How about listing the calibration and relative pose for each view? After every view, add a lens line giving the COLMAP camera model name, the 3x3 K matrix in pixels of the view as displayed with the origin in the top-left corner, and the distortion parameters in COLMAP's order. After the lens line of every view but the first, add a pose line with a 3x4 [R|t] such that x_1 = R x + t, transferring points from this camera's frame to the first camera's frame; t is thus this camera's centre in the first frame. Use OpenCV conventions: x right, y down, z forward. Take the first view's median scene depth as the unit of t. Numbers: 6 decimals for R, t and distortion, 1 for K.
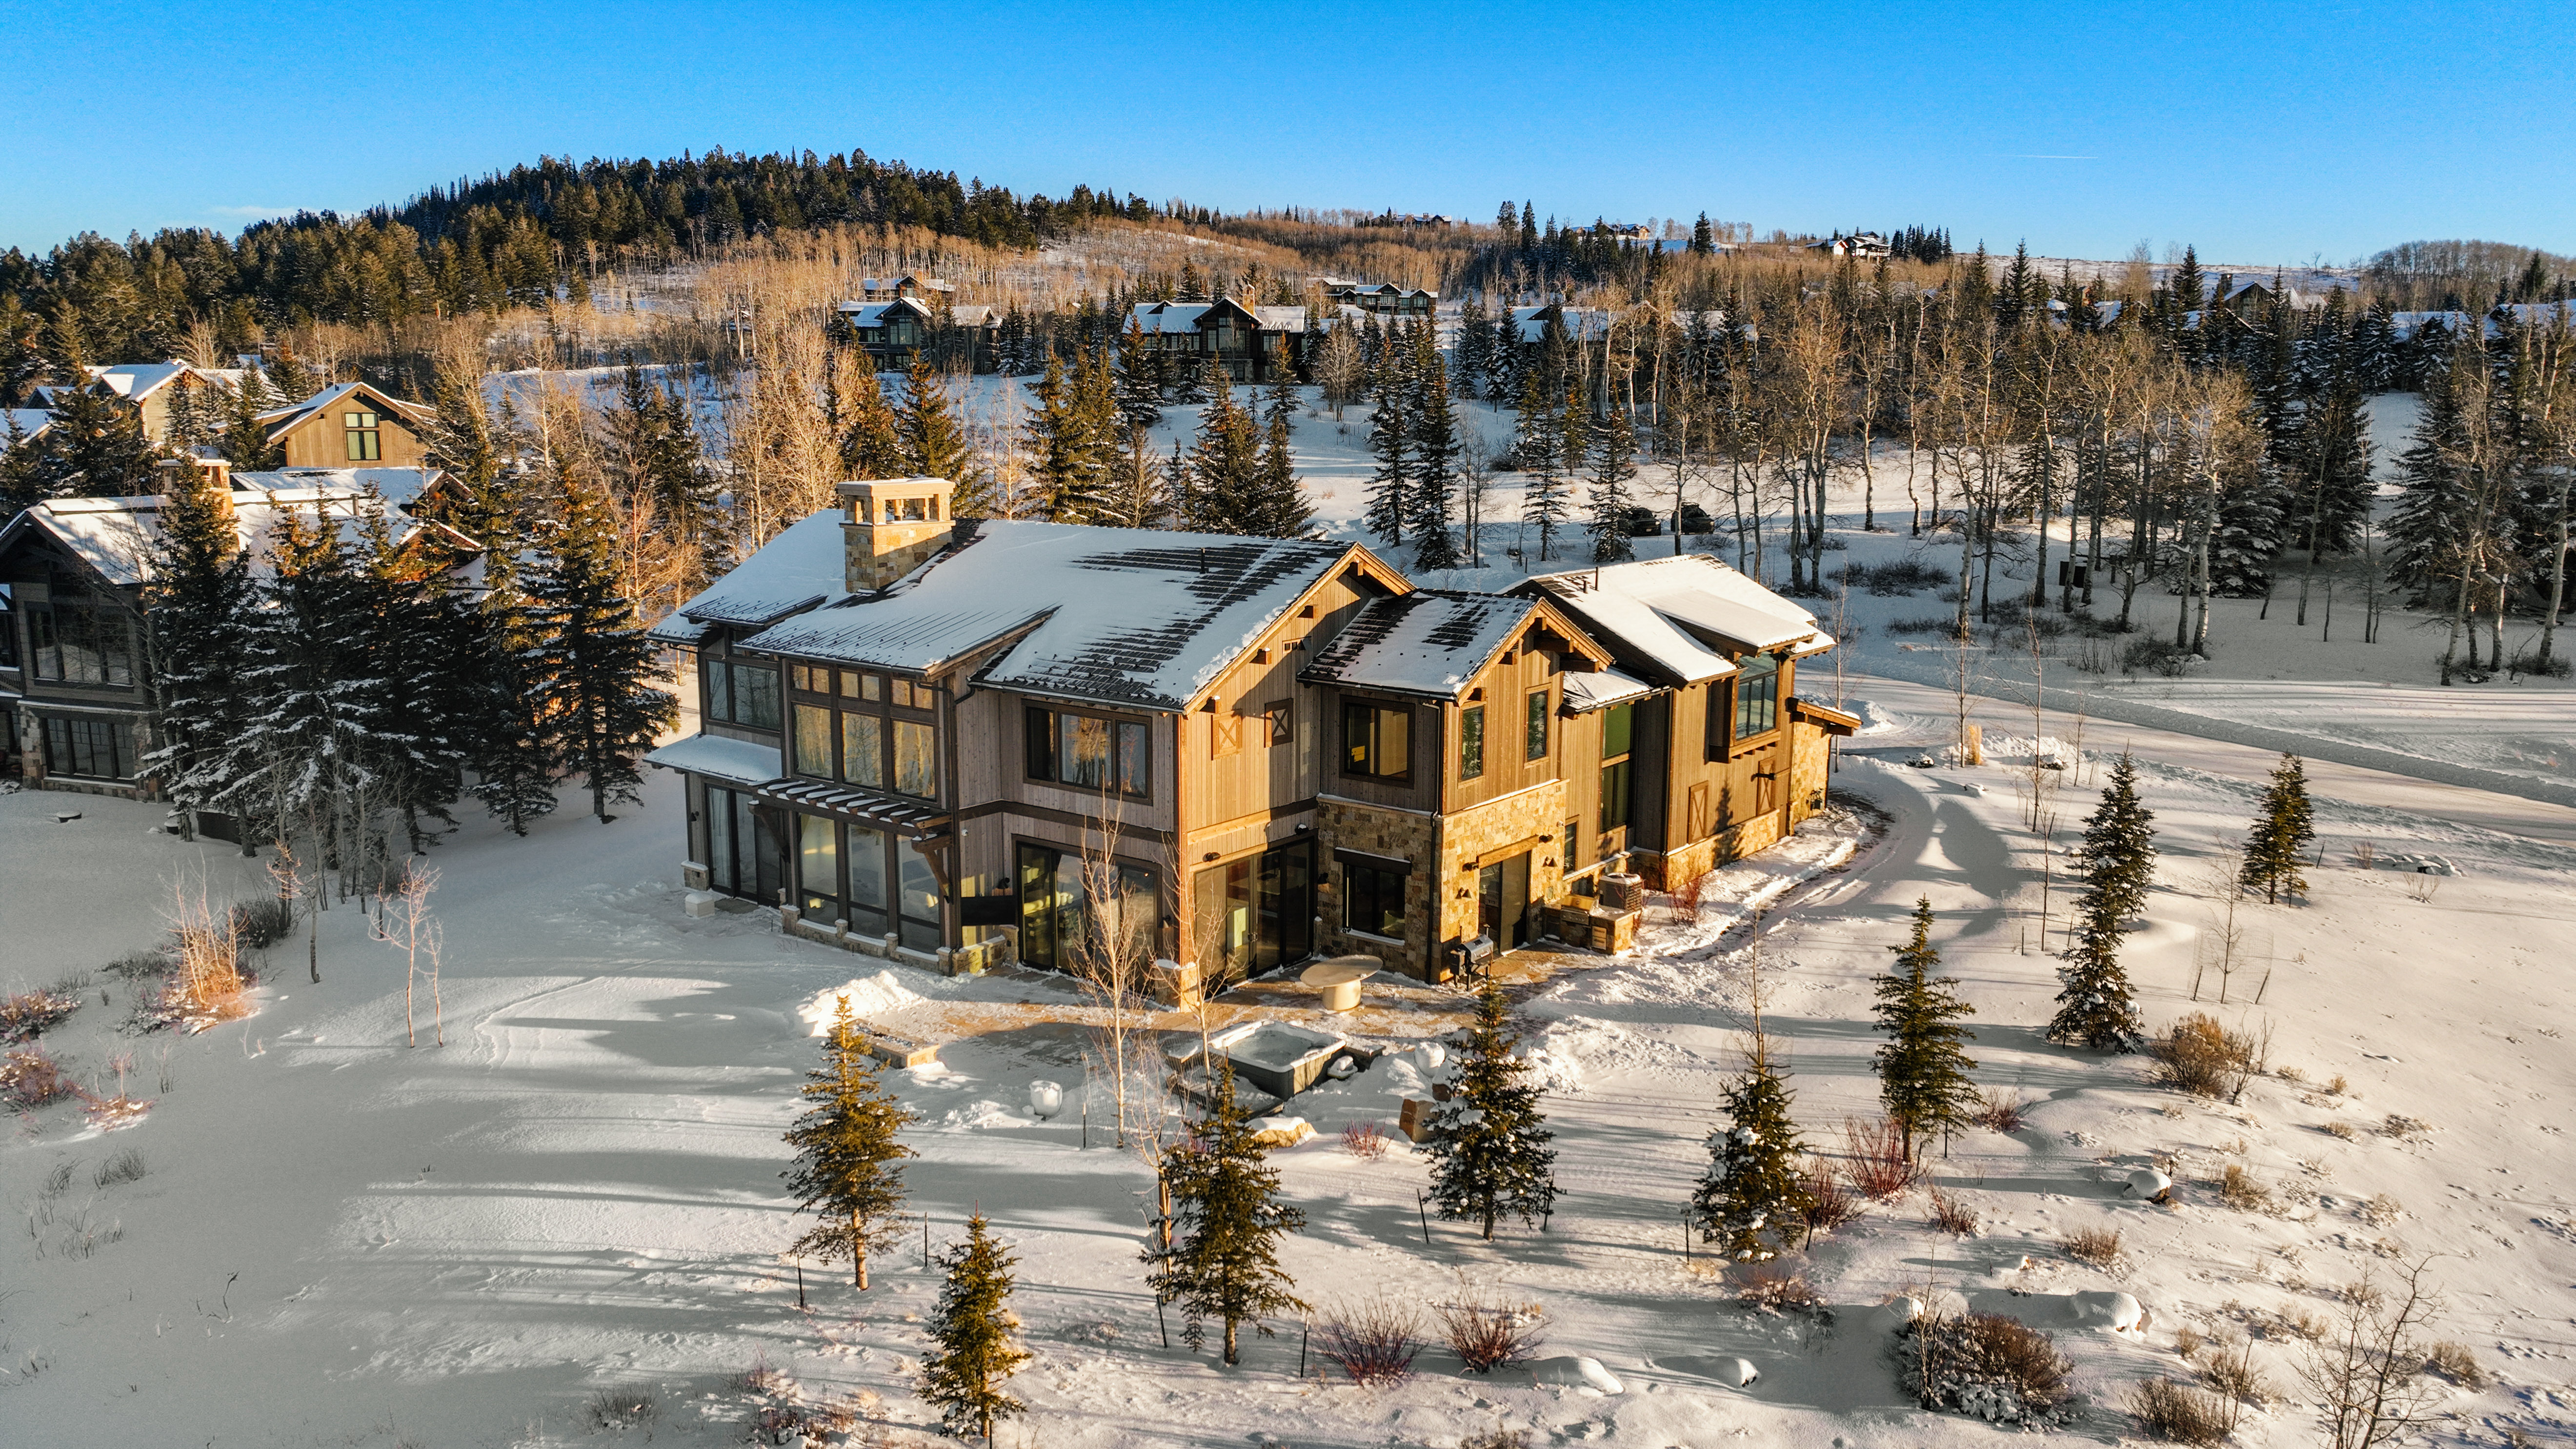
lens RADIAL K [[1798.7, 0, 1340.6], [0, 1798.7, 720.1], [0, 0, 1]] dist [-0.007230, 0.000315]
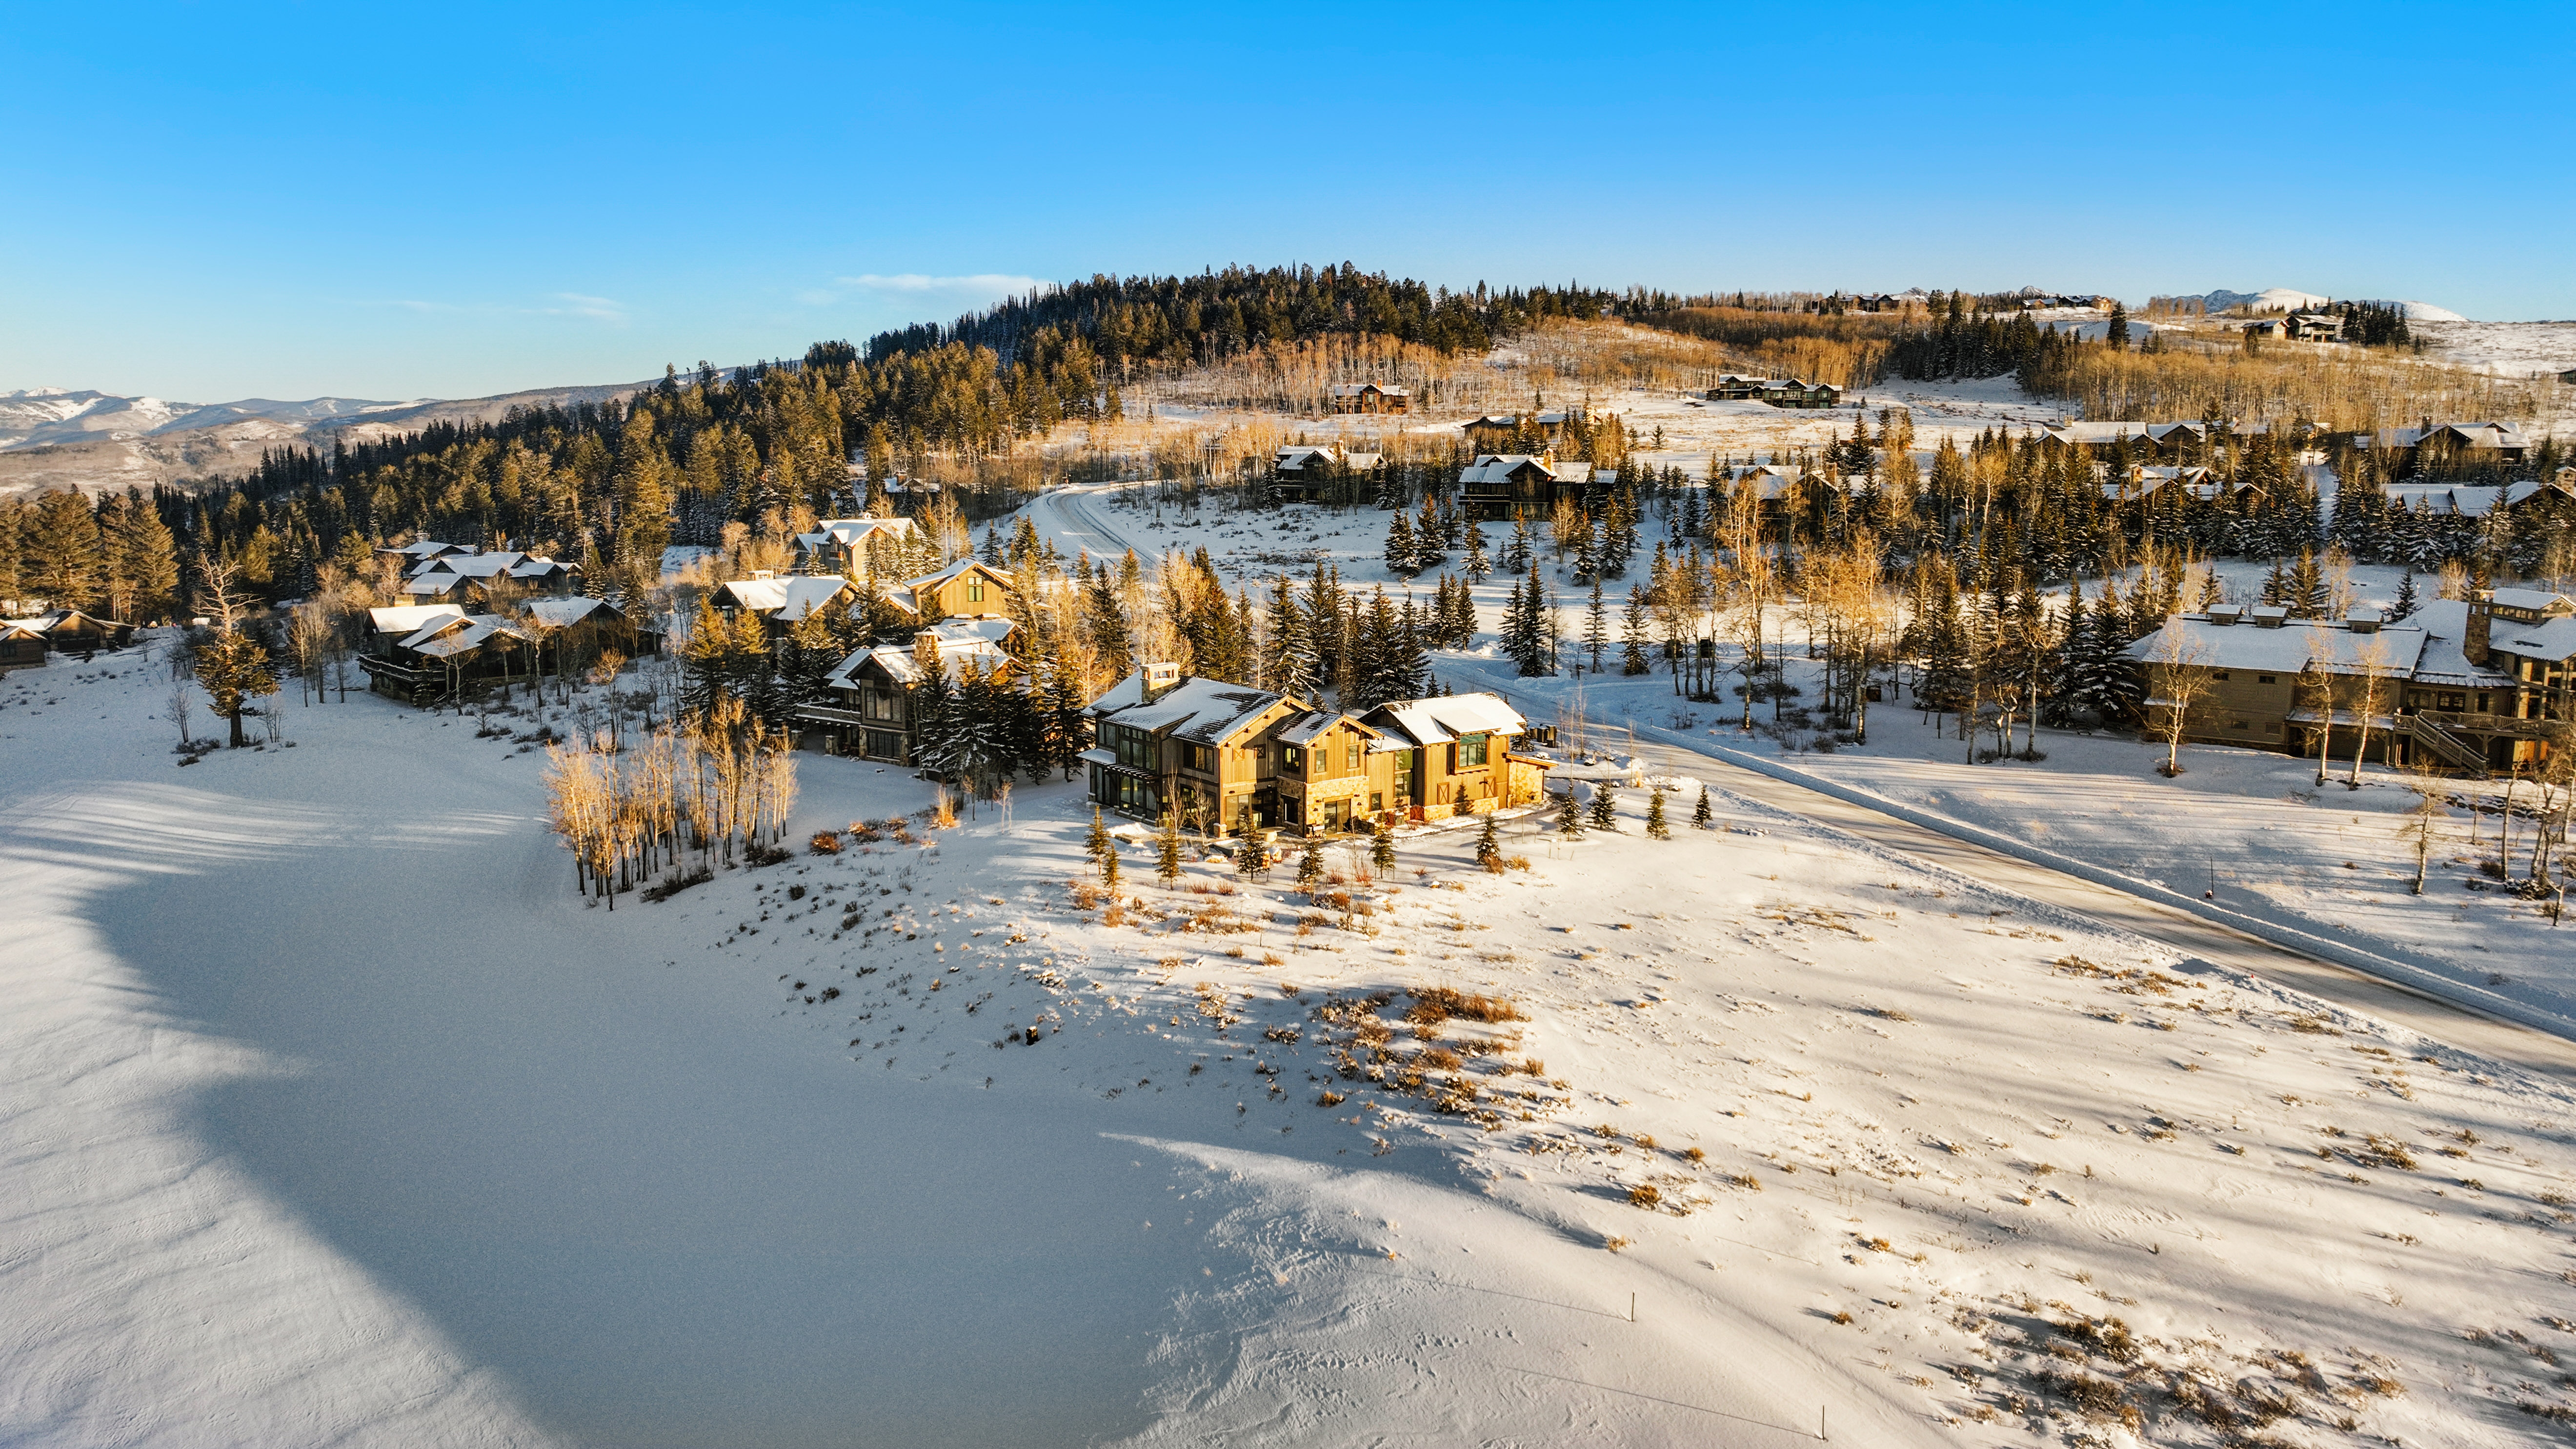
lens RADIAL K [[1798.7, 0, 1340.6], [0, 1798.7, 720.1], [0, 0, 1]] dist [-0.007230, 0.000315]
pose [[0.962011, 0.037415, -0.270436, 0.176683], [-0.044093, 0.998853, -0.018657, -0.000200], [0.269428, 0.029872, 0.962557, -0.368861]]
